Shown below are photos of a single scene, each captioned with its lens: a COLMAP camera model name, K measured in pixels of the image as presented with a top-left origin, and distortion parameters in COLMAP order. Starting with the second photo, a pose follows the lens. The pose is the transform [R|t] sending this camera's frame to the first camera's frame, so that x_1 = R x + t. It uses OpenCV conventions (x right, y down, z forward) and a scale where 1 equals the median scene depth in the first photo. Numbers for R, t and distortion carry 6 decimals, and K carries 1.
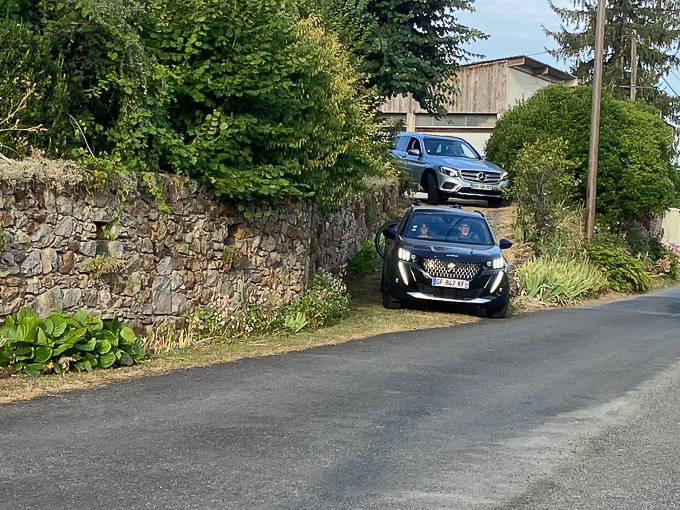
lens RADIAL K [[1608.9, 0, 340.0], [0, 1608.9, 255.0], [0, 0, 1]] dist [0.088415, 0.223446]
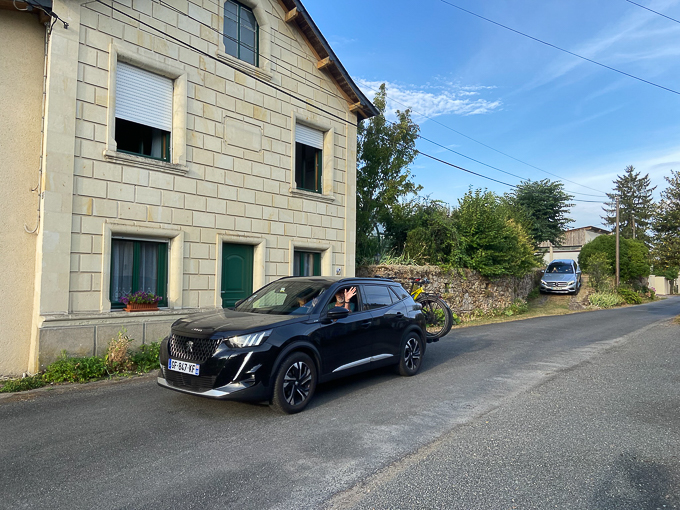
lens RADIAL K [[521.9, 0, 340.0], [0, 521.9, 255.0], [0, 0, 1]] dist [0.002689, 0.000252]
pose [[0.929444, -0.042435, -0.366516, 0.047365], [0.012716, 0.996458, -0.083122, 0.008717], [0.368745, 0.072597, 0.926691, -0.111523]]
